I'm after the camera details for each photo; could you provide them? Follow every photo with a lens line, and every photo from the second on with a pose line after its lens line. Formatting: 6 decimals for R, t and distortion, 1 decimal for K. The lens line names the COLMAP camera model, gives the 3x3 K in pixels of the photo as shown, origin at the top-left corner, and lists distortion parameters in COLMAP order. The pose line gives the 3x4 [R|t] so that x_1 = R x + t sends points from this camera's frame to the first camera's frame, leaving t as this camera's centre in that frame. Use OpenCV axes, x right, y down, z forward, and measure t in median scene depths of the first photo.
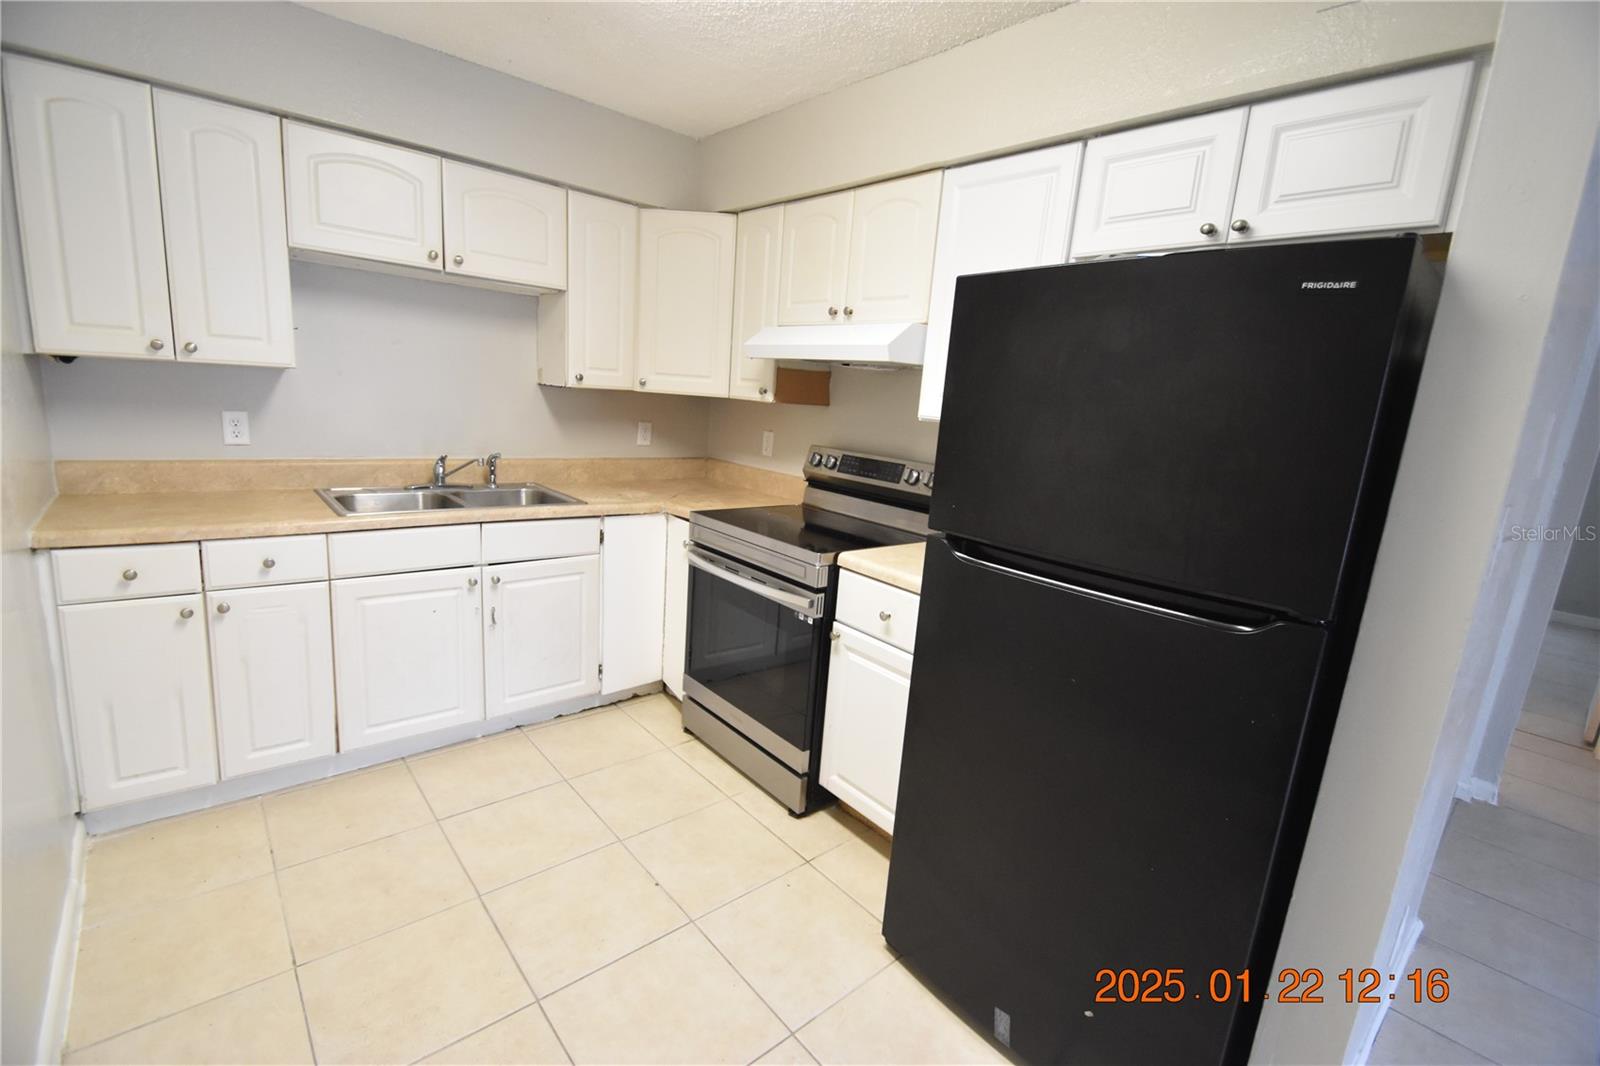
lens RADIAL K [[699.9, 0, 826.6], [0, 699.9, 532.0], [0, 0, 1]] dist [-0.002949, -0.004117]
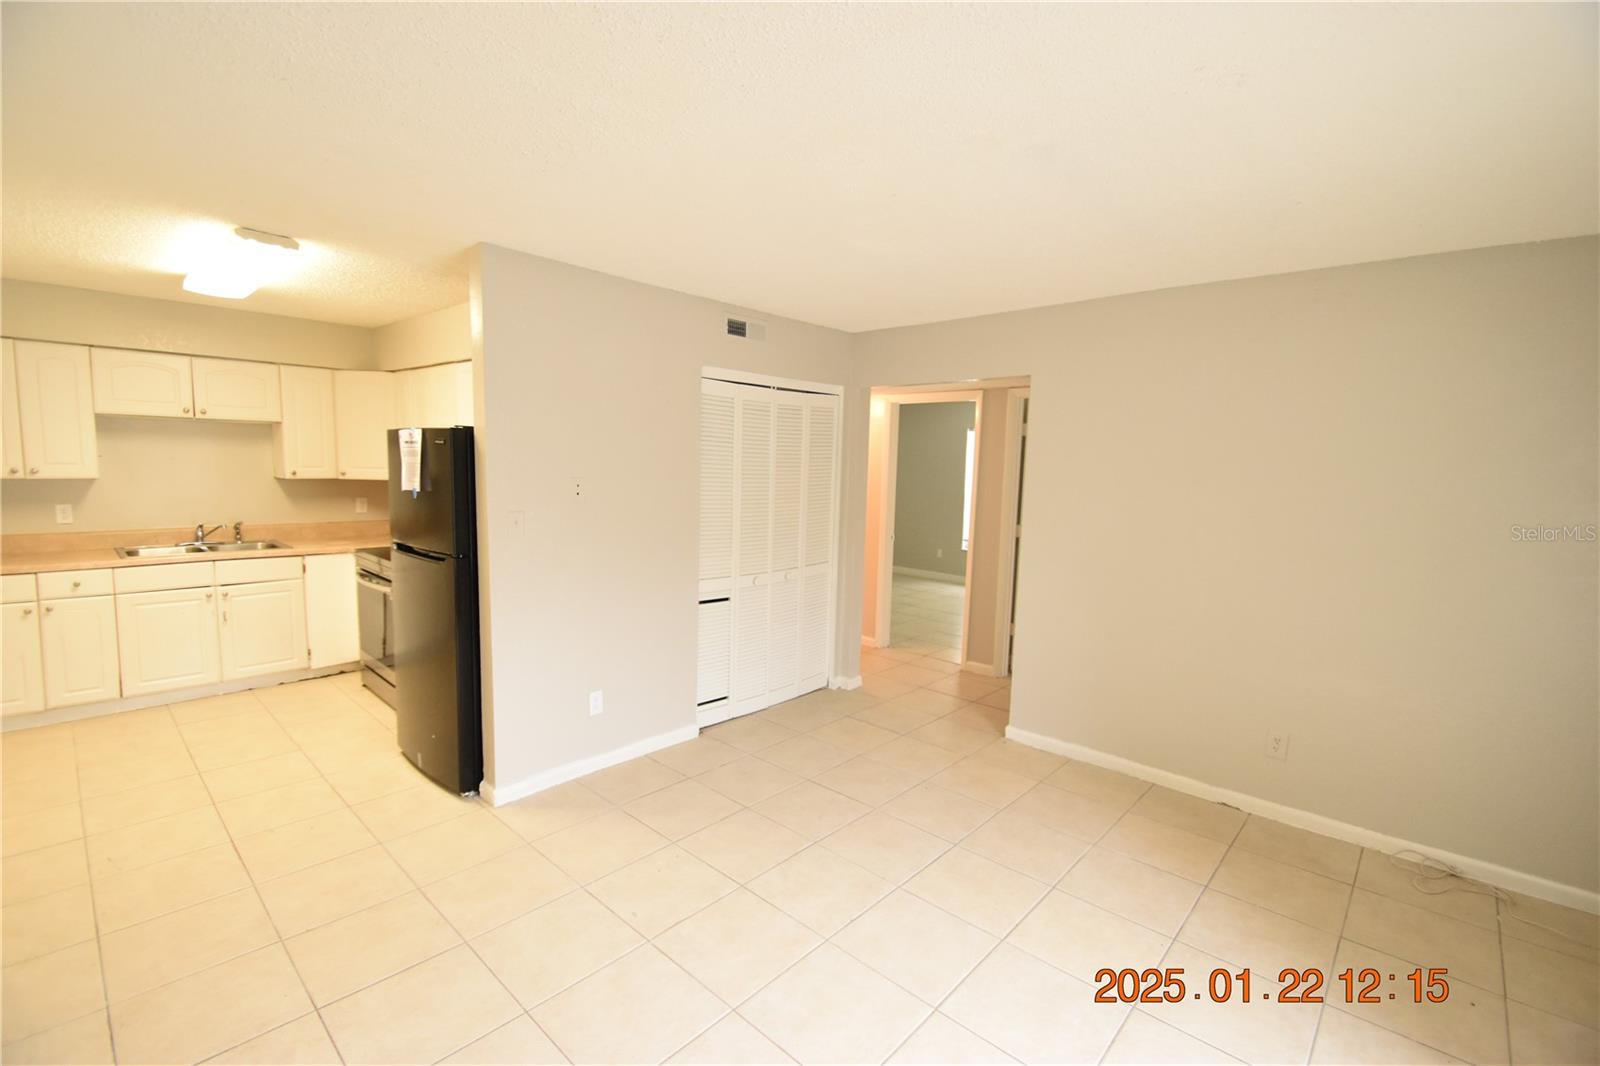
lens RADIAL K [[699.9, 0, 811.2], [0, 699.9, 534.7], [0, 0, 1]] dist [-0.002949, -0.004117]
pose [[0.994515, -0.053780, 0.089713, 0.803388], [0.060986, 0.994958, -0.079625, 0.146281], [-0.084978, 0.084659, 0.992780, -0.823233]]
